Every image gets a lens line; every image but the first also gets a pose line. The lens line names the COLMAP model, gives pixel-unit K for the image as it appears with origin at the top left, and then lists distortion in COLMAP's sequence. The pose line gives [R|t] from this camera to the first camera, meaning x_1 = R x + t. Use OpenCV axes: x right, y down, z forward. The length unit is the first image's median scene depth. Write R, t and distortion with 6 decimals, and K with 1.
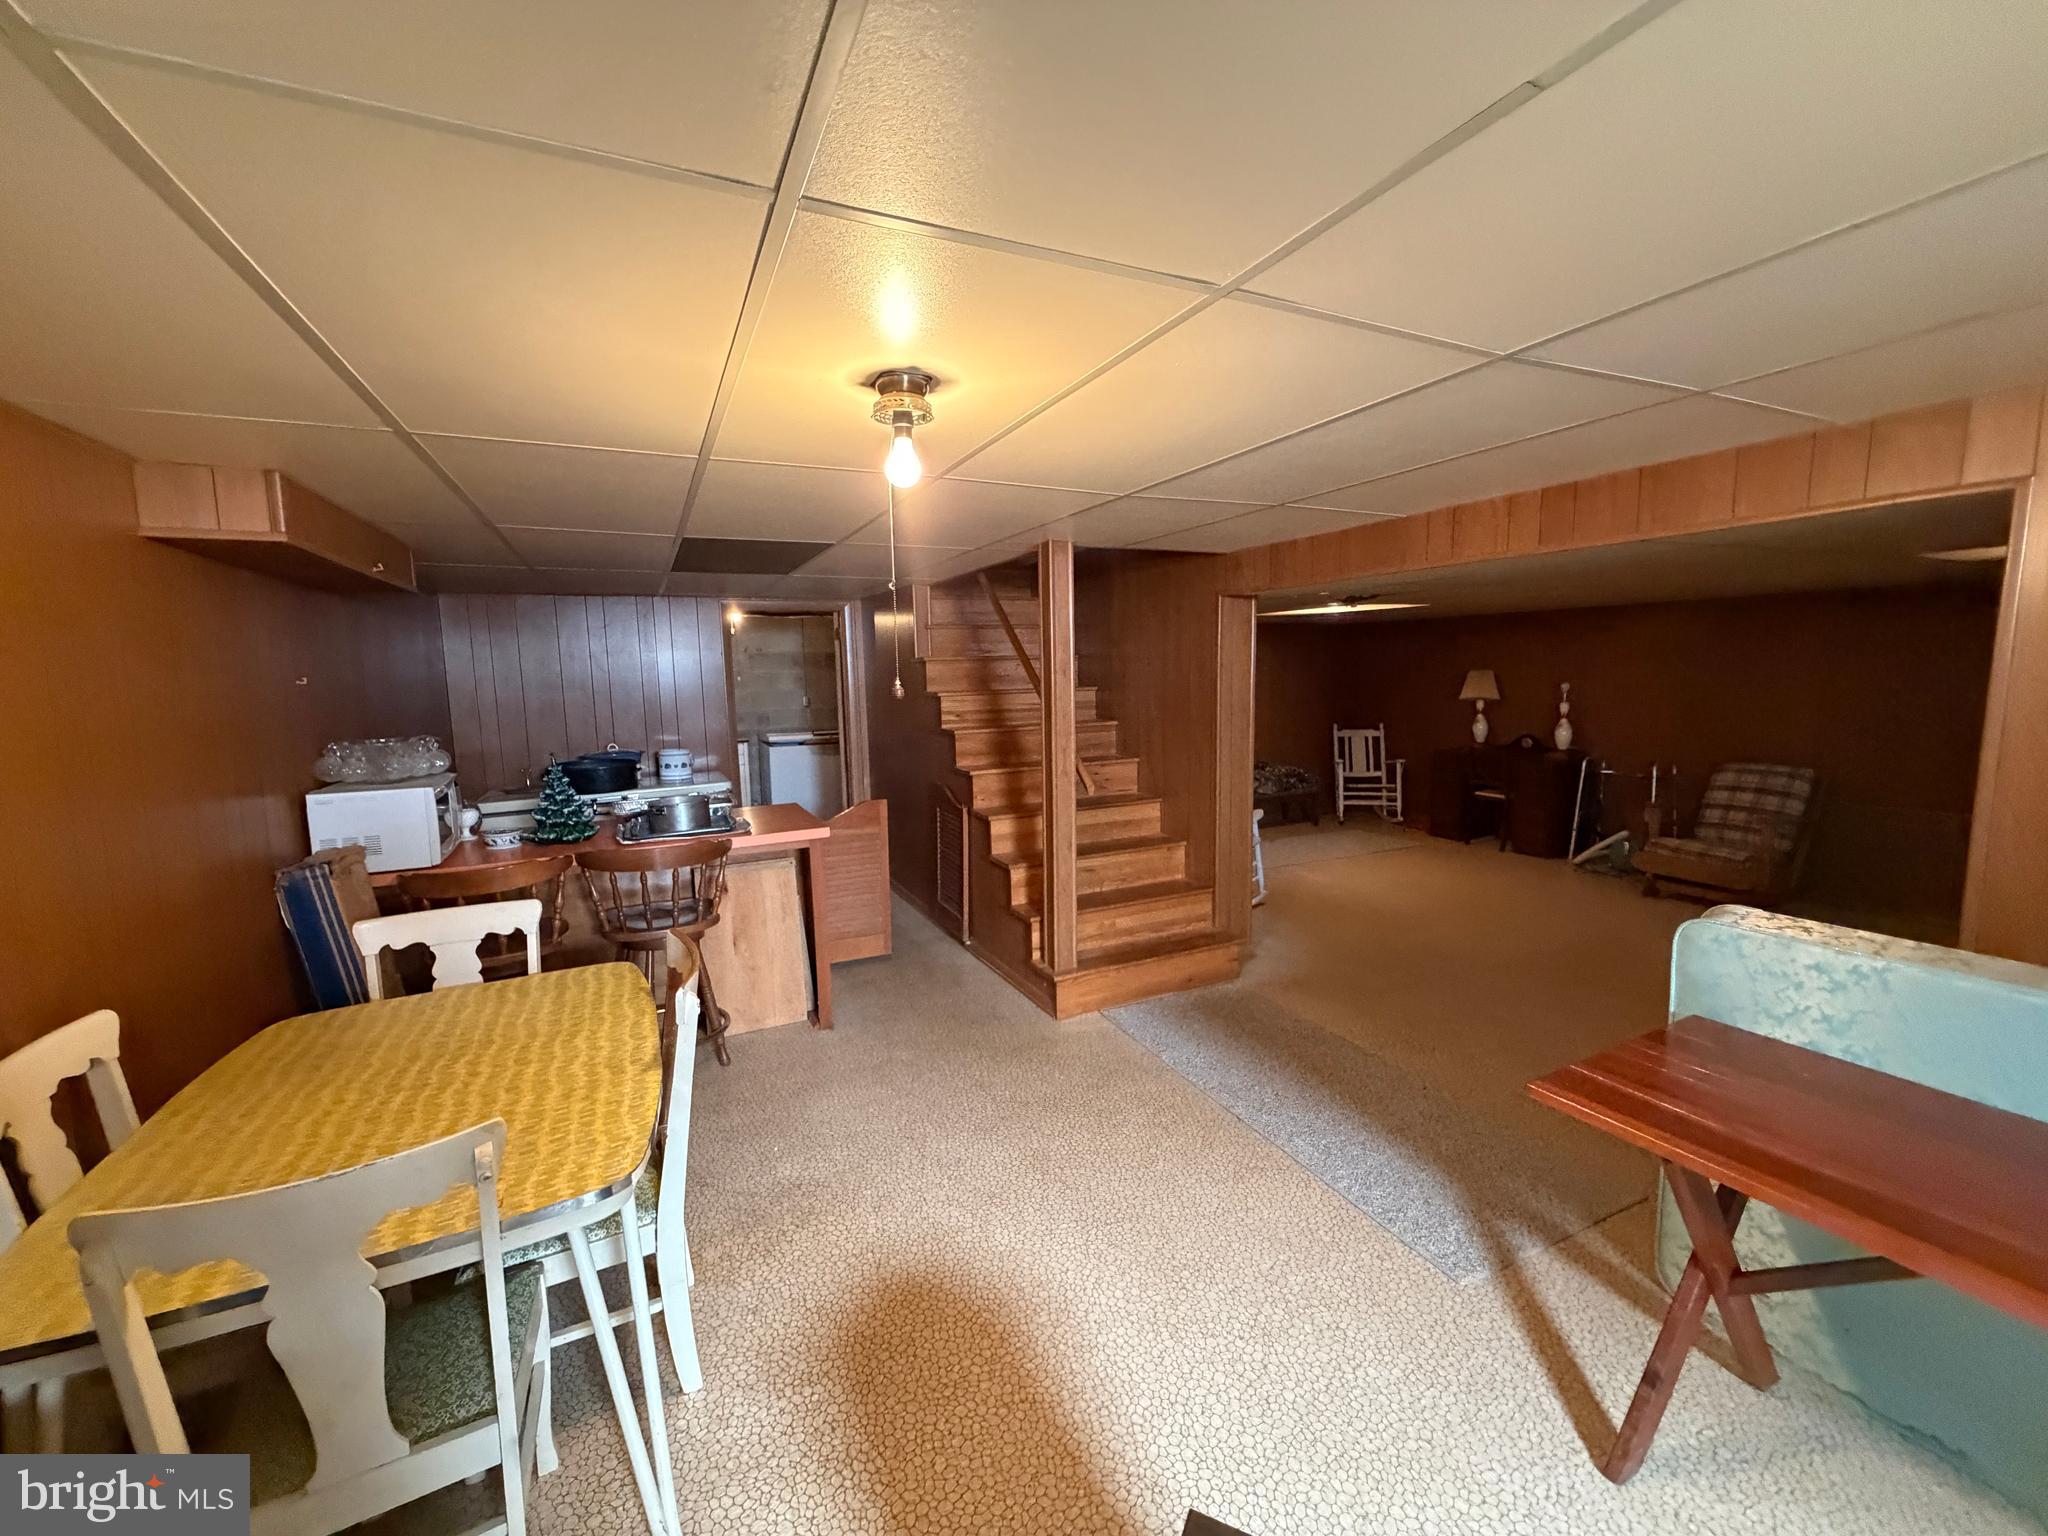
lens RADIAL K [[816.9, 0, 1026.4], [0, 816.9, 766.8], [0, 0, 1]] dist [0.001090, 0.000145]
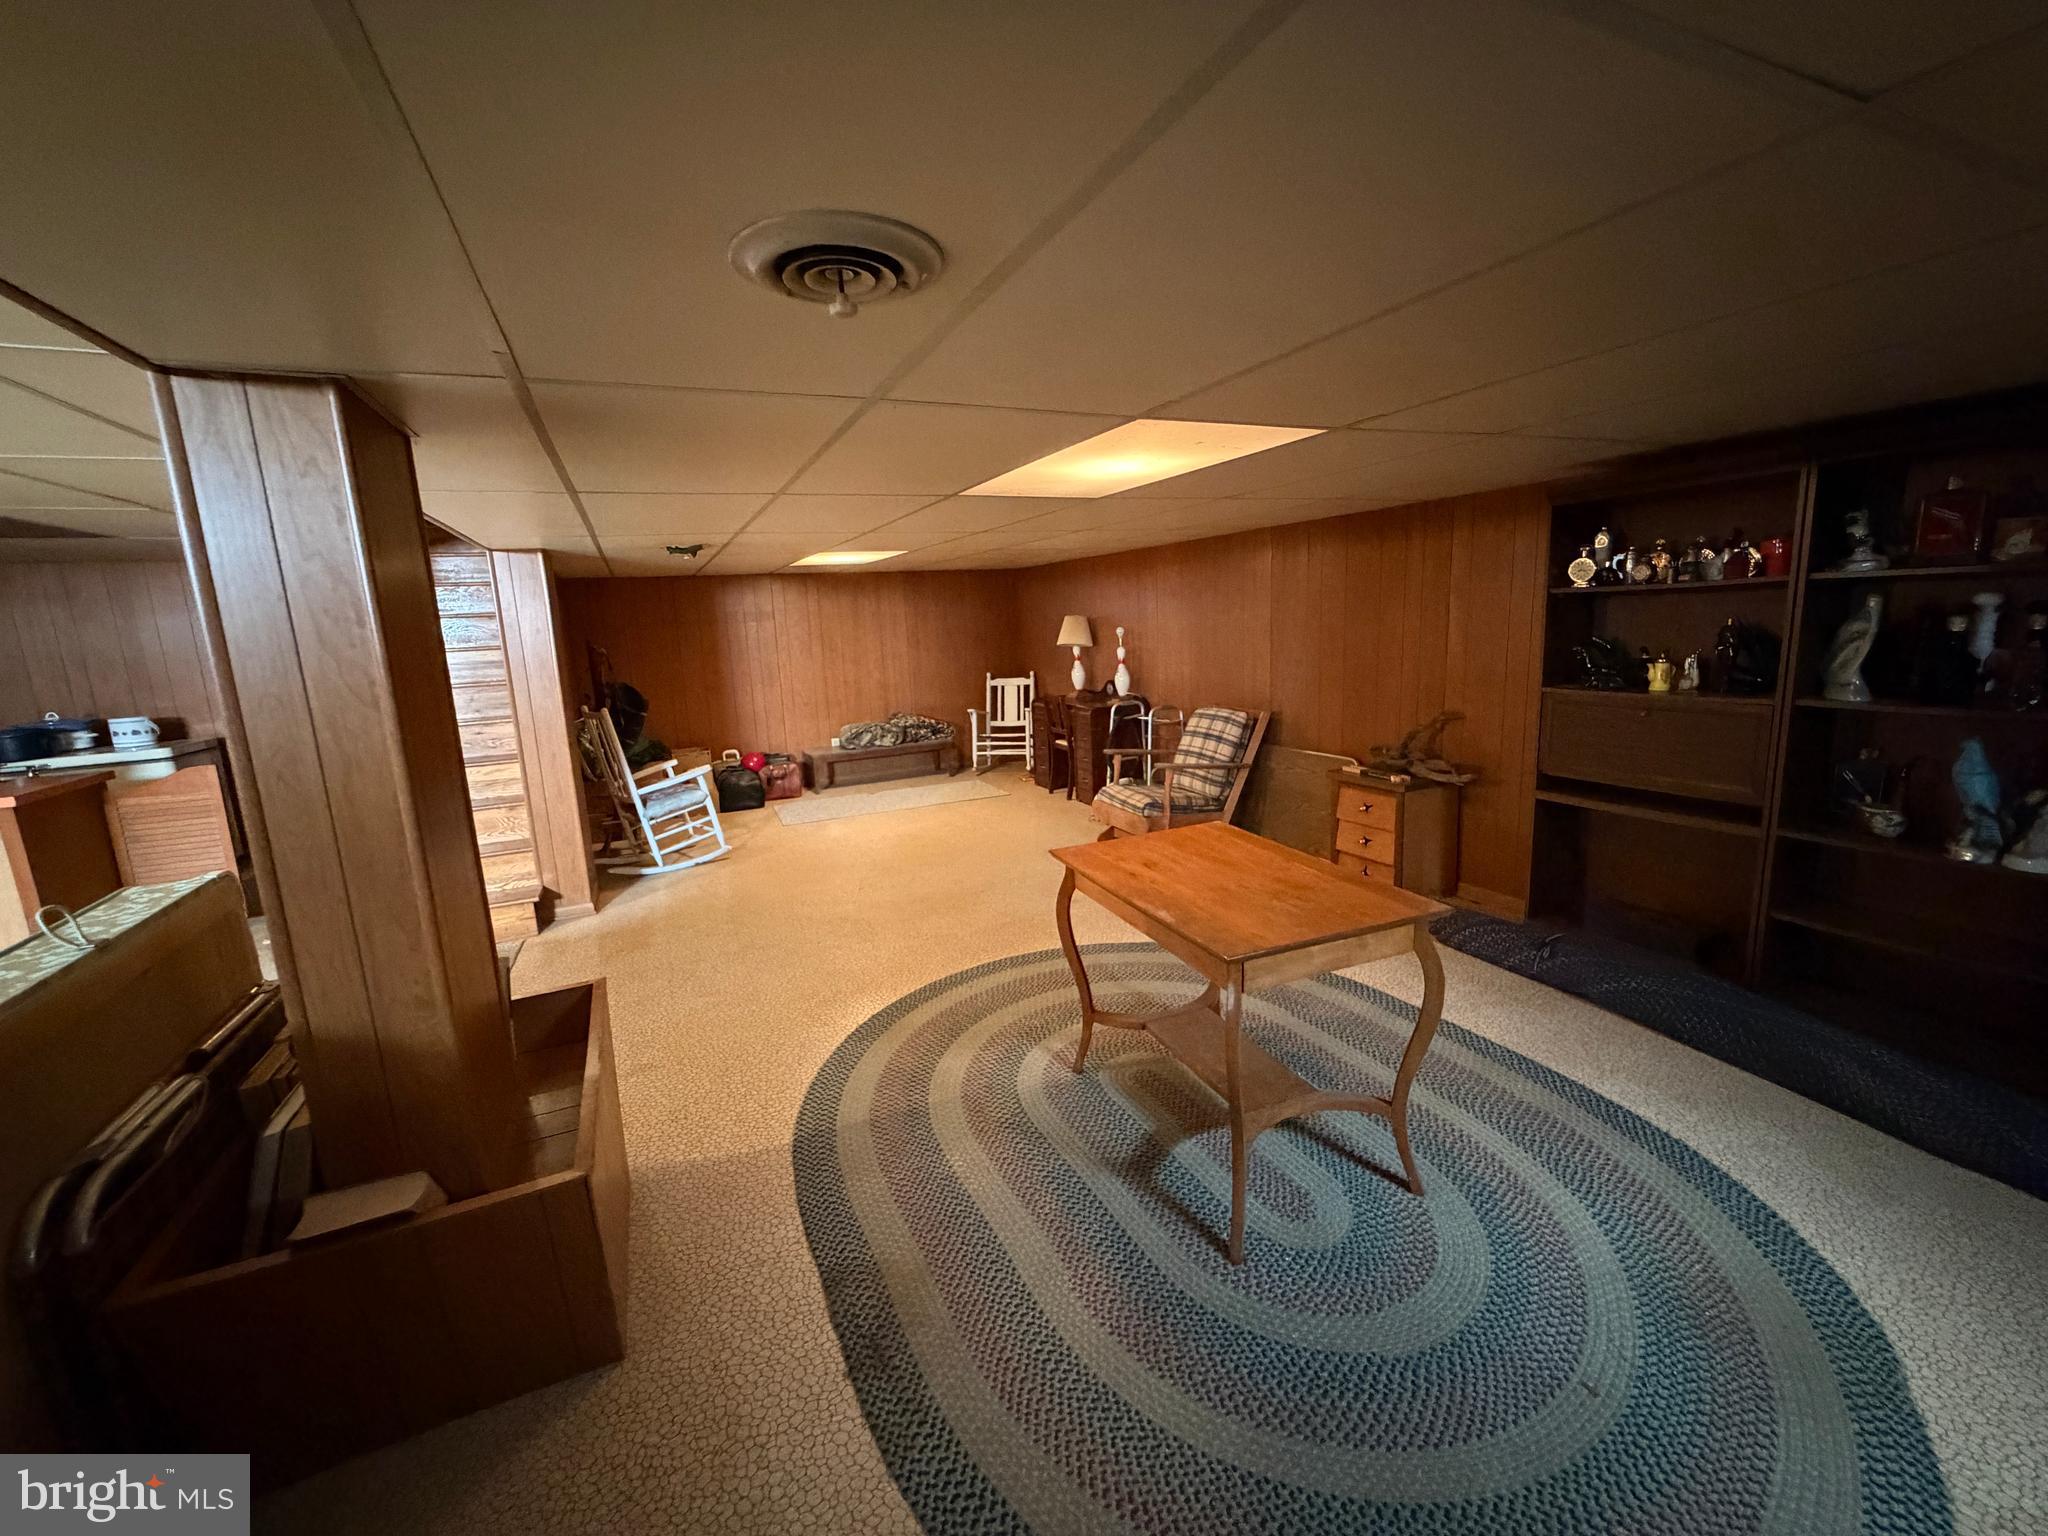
lens RADIAL K [[816.9, 0, 1020.0], [0, 816.9, 764.0], [0, 0, 1]] dist [0.001090, 0.000145]
pose [[0.999473, -0.019993, -0.025561, 0.554909], [0.021459, 0.998061, 0.058420, 0.000864], [0.024343, -0.058938, 0.997965, 0.011891]]
